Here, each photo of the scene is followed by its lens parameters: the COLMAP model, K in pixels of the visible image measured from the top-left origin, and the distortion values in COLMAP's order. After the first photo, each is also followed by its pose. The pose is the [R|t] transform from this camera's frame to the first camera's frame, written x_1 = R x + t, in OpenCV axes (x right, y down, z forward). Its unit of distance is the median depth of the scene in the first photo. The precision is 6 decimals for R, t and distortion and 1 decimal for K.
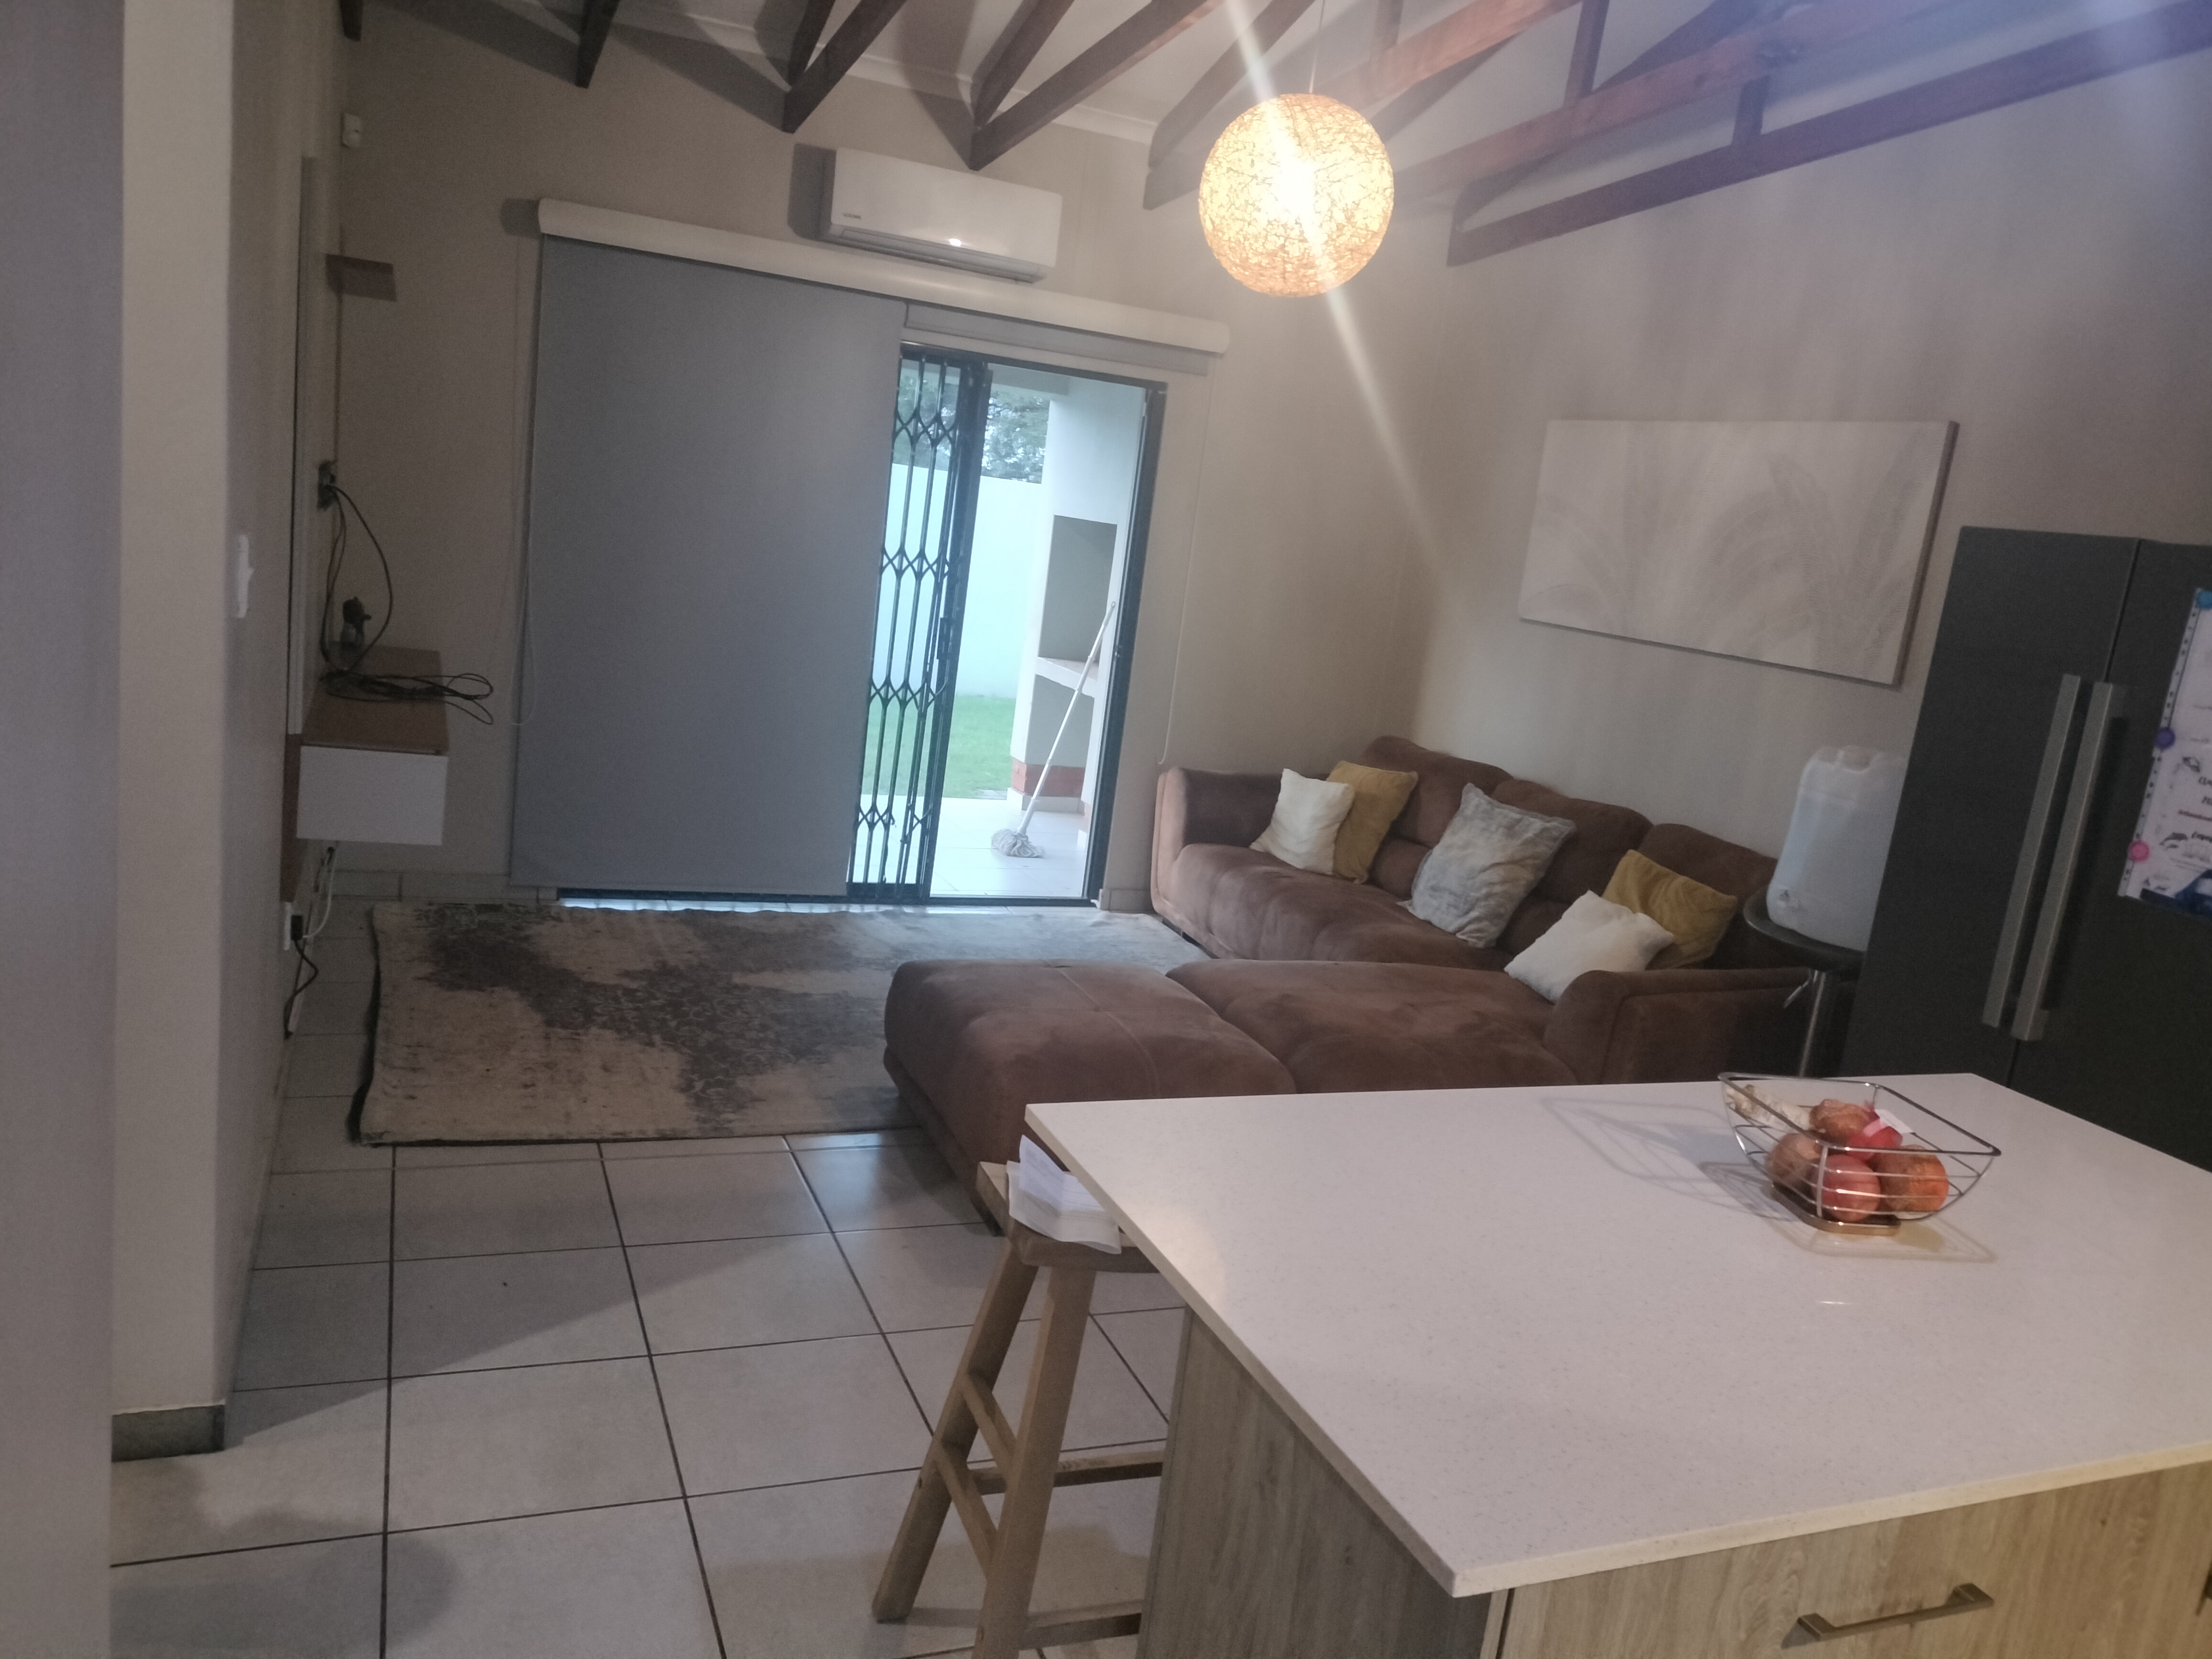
lens RADIAL K [[1671.7, 0, 1106.0], [0, 1671.7, 829.5], [0, 0, 1]] dist [0.114636, -0.128881]
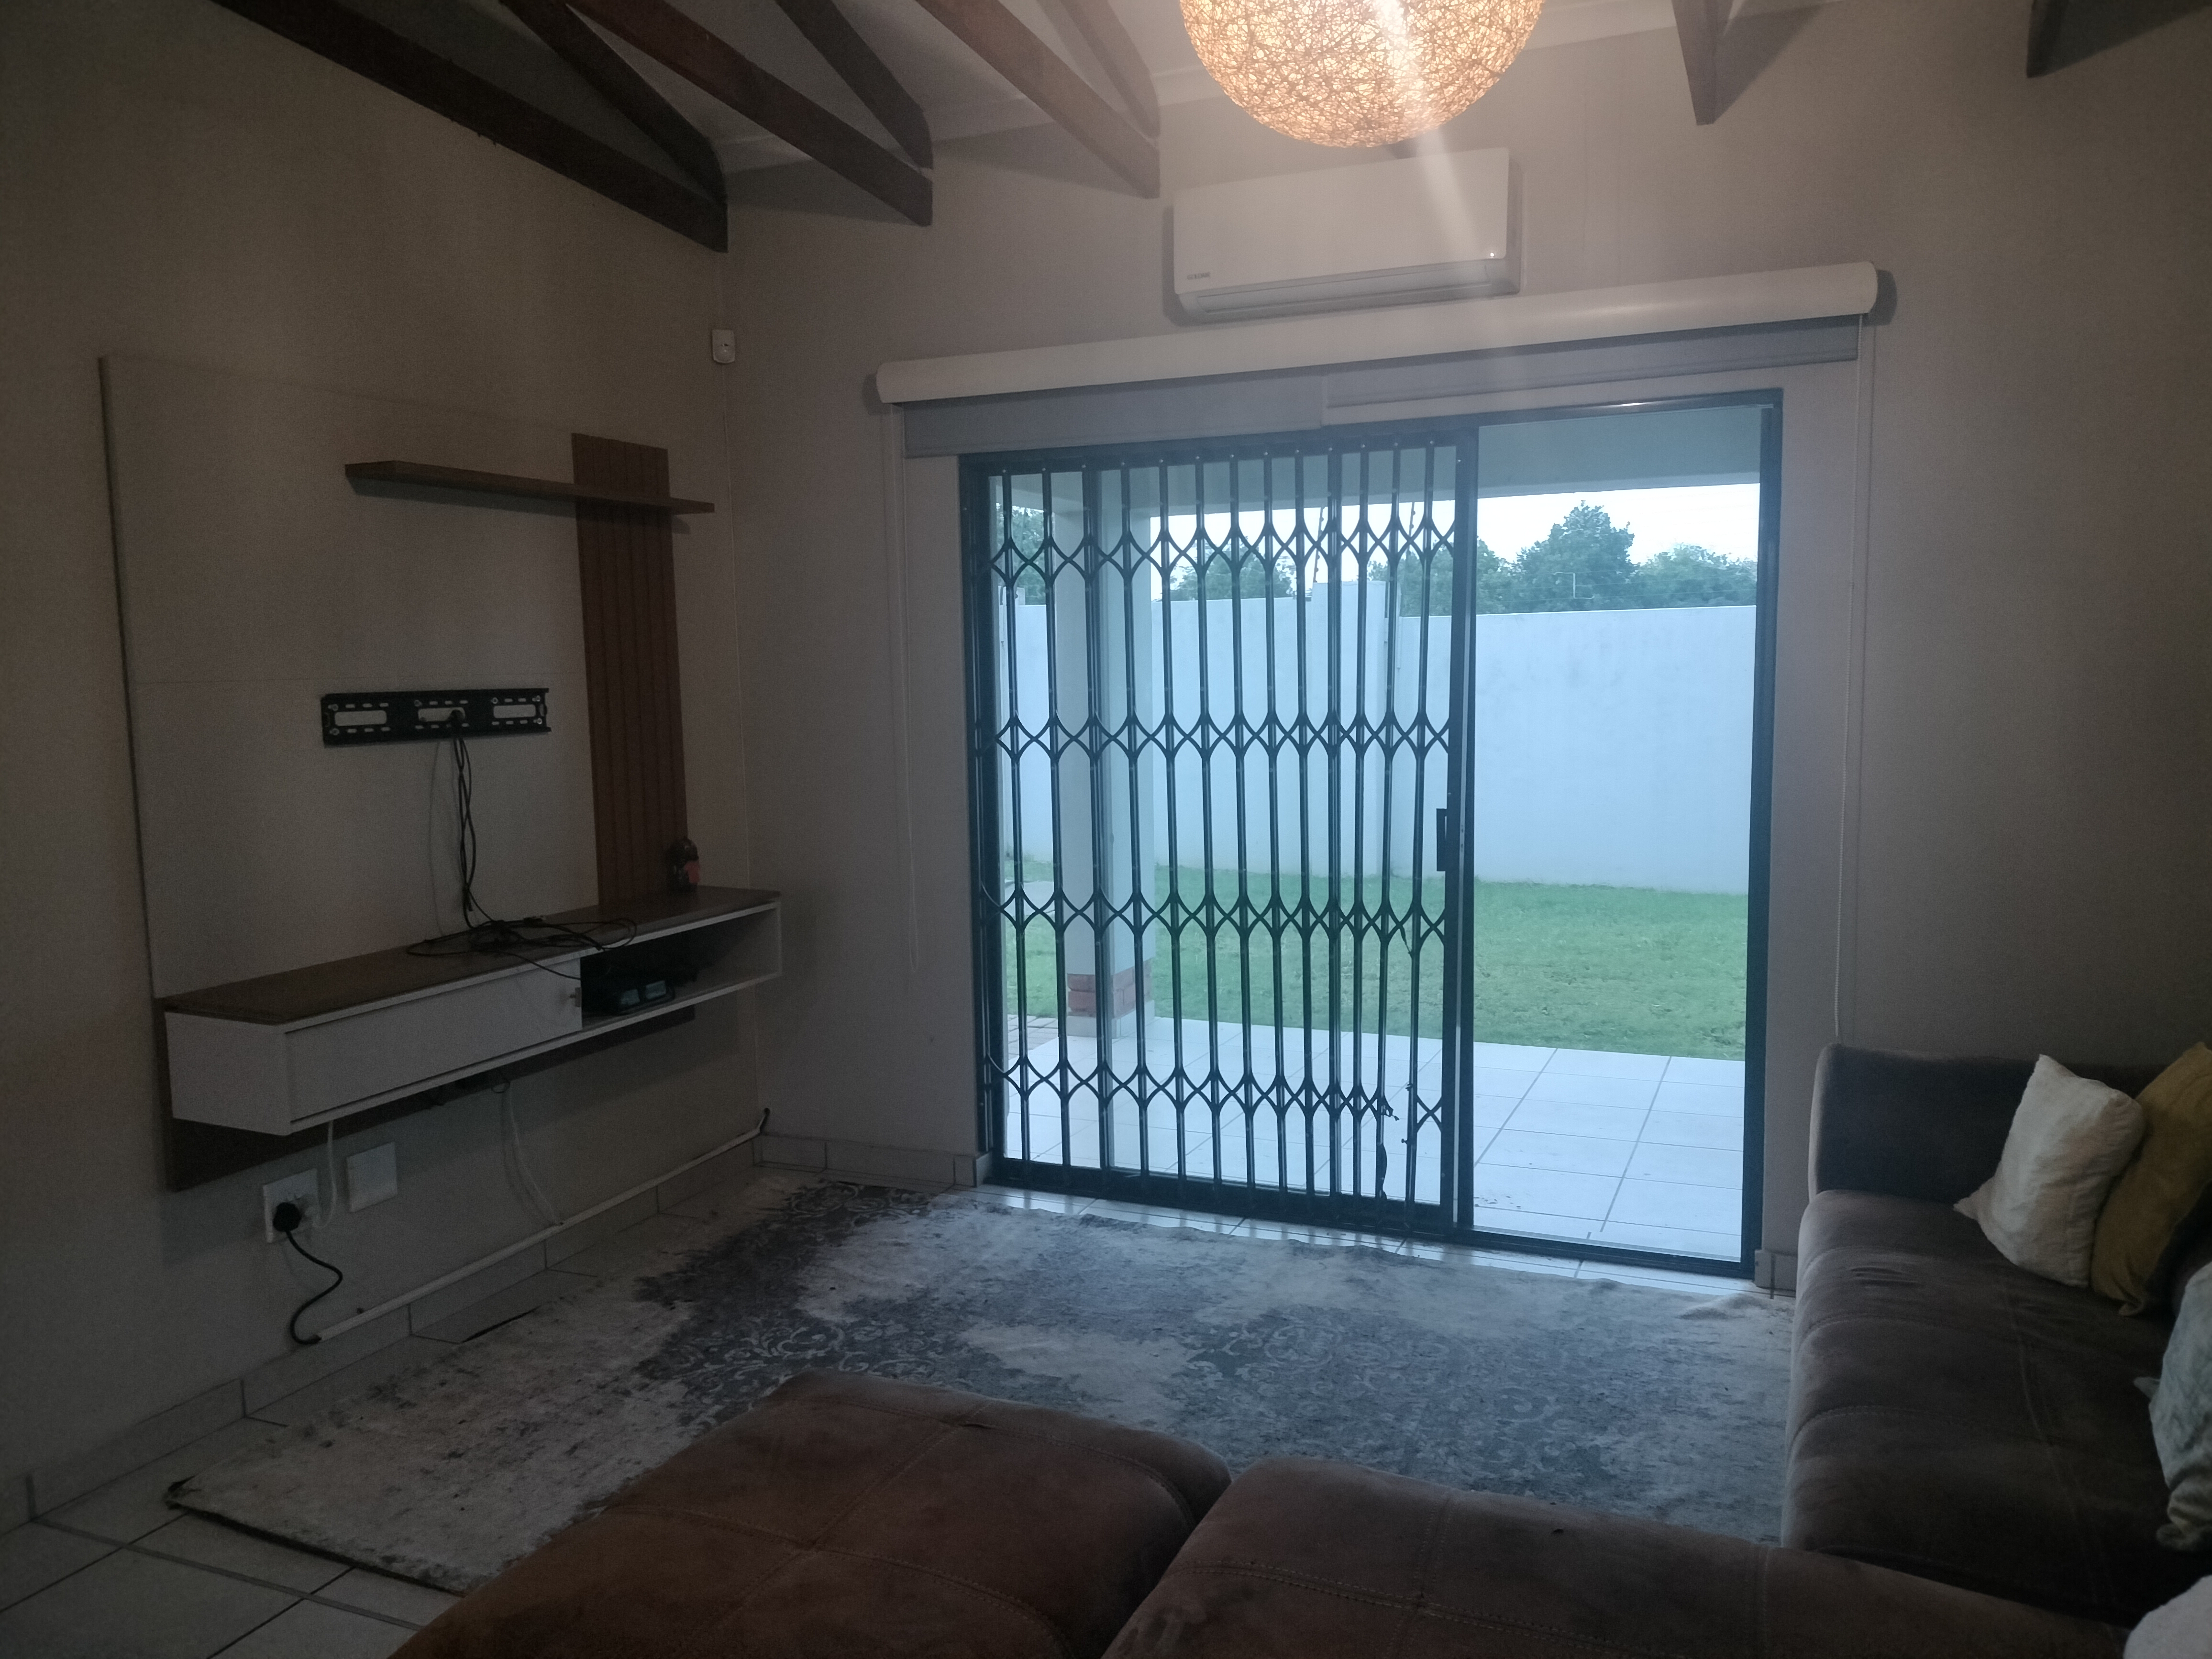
lens RADIAL K [[1671.7, 0, 1106.0], [0, 1671.7, 829.5], [0, 0, 1]] dist [0.114636, -0.128881]
pose [[0.682659, -0.063129, -0.728006, 0.309591], [-0.034492, 0.992367, -0.118396, -0.034375], [0.729923, 0.105934, 0.675271, 0.467847]]
